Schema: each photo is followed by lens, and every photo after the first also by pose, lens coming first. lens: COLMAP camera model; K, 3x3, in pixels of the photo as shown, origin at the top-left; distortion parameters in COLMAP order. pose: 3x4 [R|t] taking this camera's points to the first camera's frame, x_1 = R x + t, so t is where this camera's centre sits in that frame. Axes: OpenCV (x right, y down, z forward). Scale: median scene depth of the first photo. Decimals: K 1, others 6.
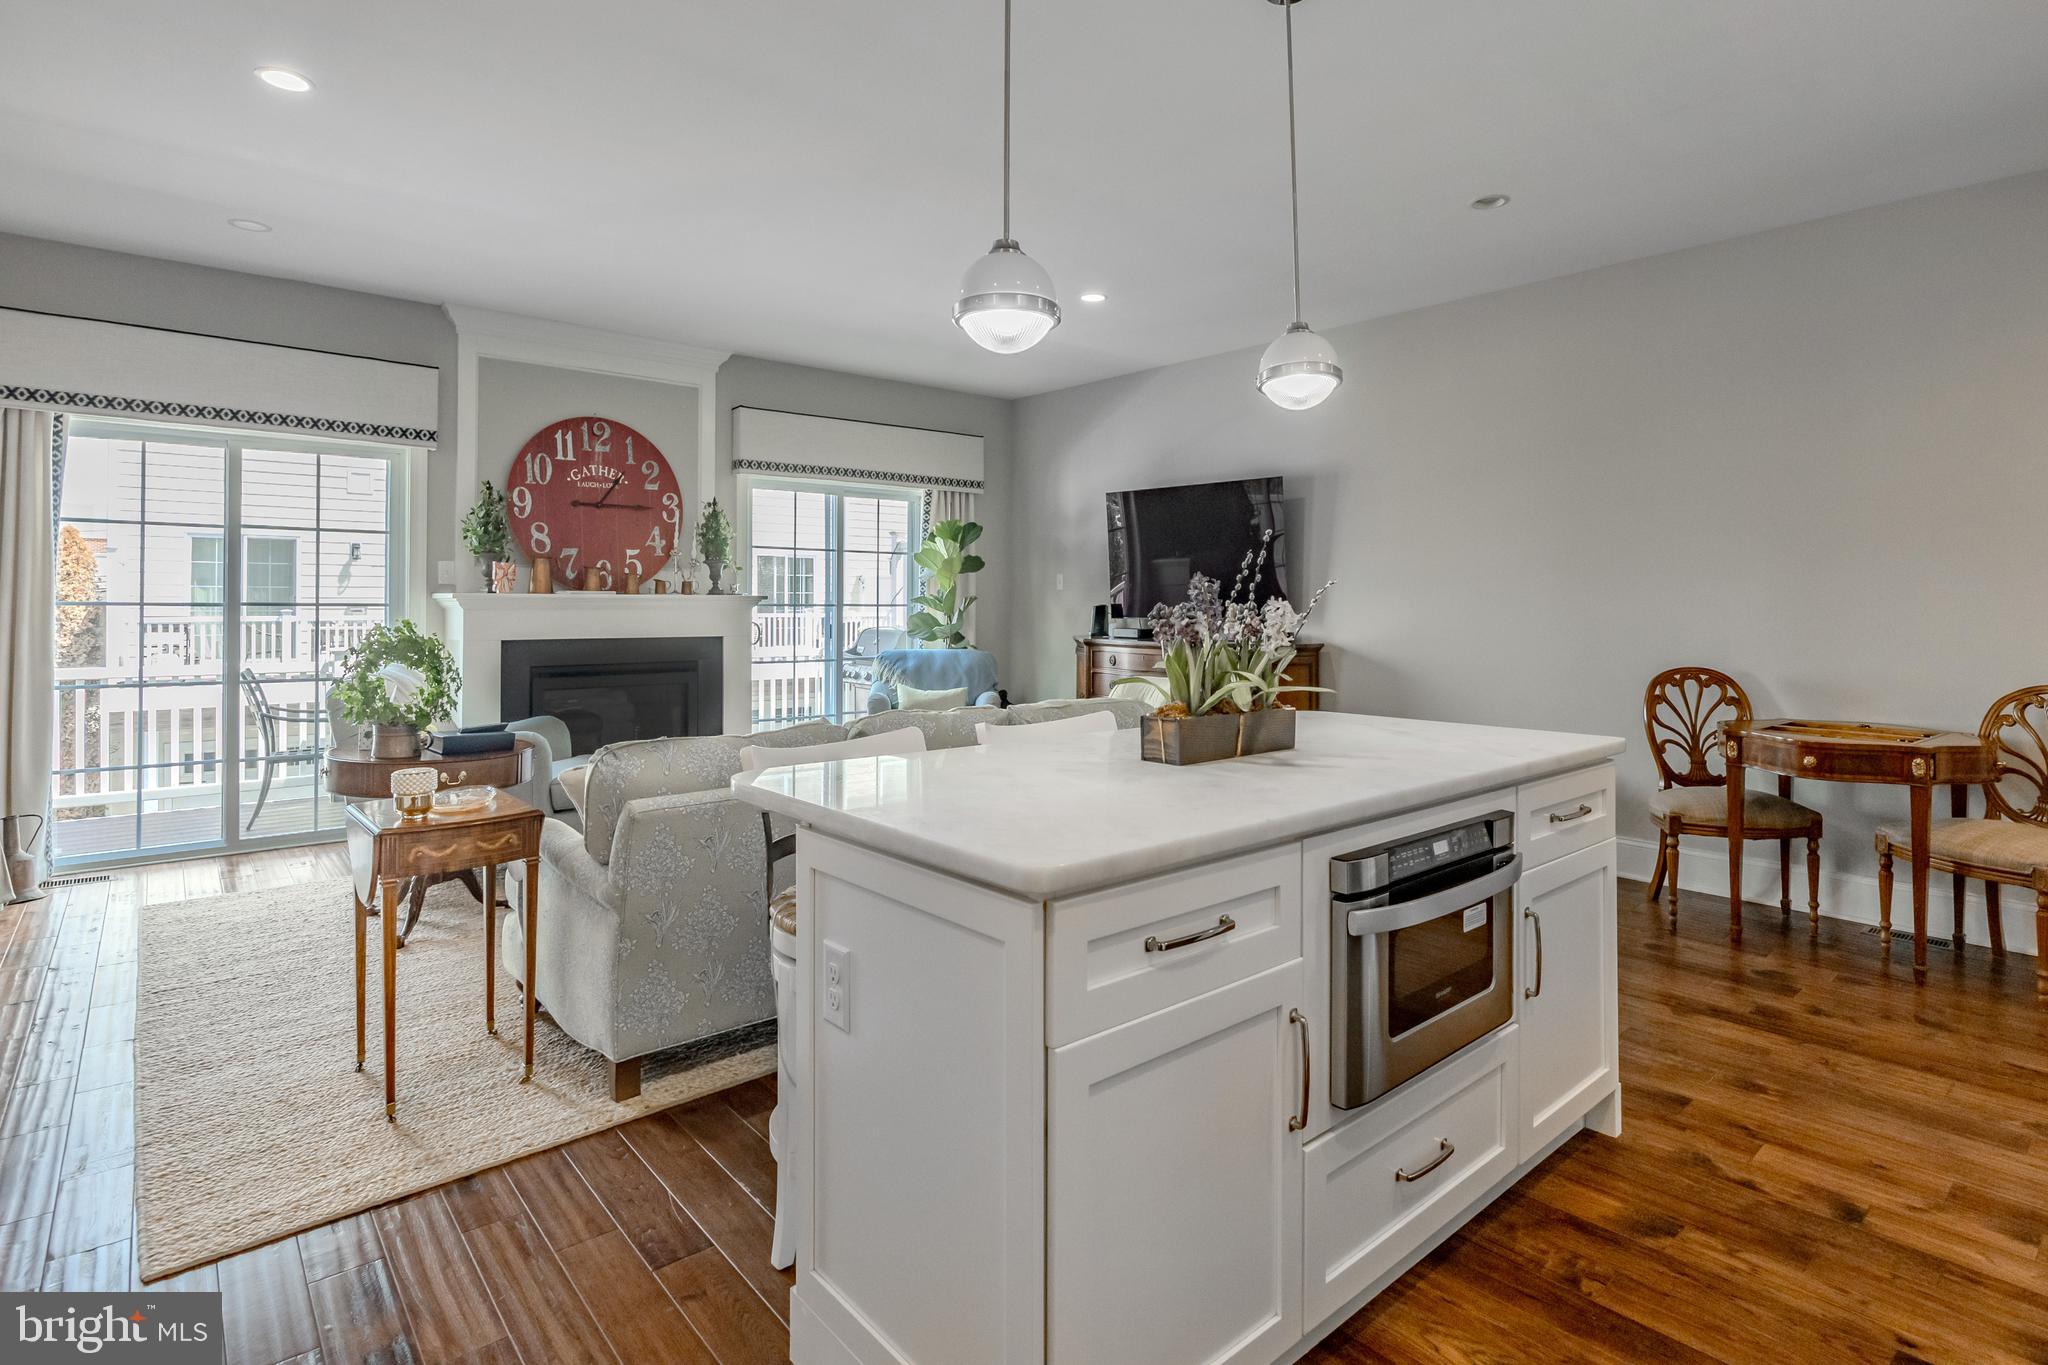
lens RADIAL K [[985.6, 0, 998.4], [0, 985.6, 604.8], [0, 0, 1]] dist [-0.037910, 0.000139]
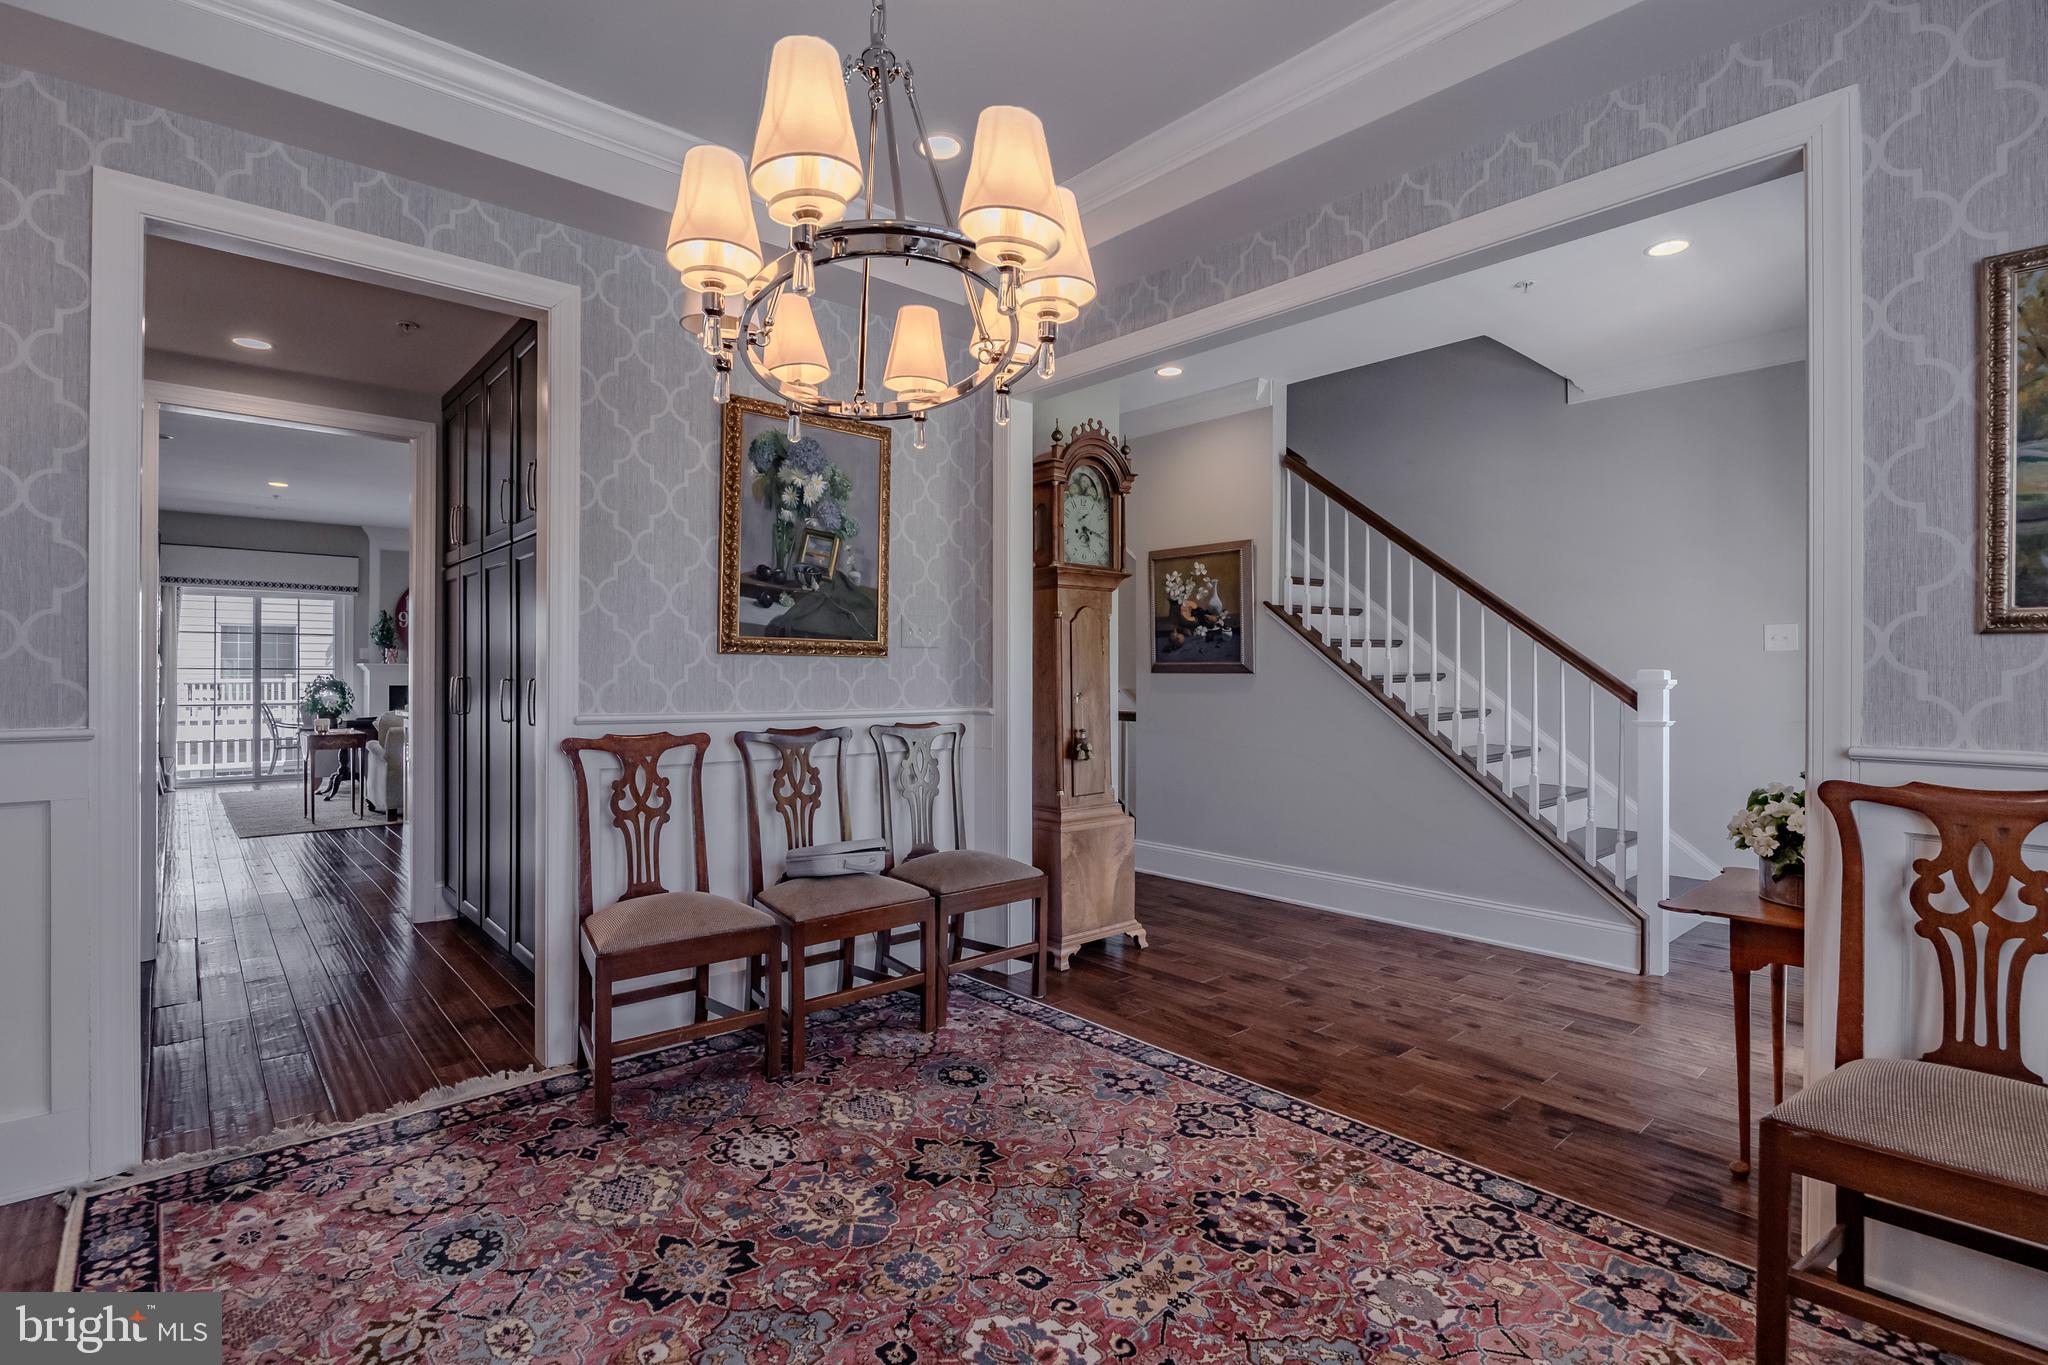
lens RADIAL K [[955.8, 0, 1024.0], [0, 955.8, 682.5], [0, 0, 1]] dist [0.000858, 0.000071]
pose [[0.999861, 0.004104, 0.016180, 1.139139], [-0.004209, 0.999970, 0.006431, 0.014436], [-0.016153, -0.006498, 0.999848, -1.505692]]
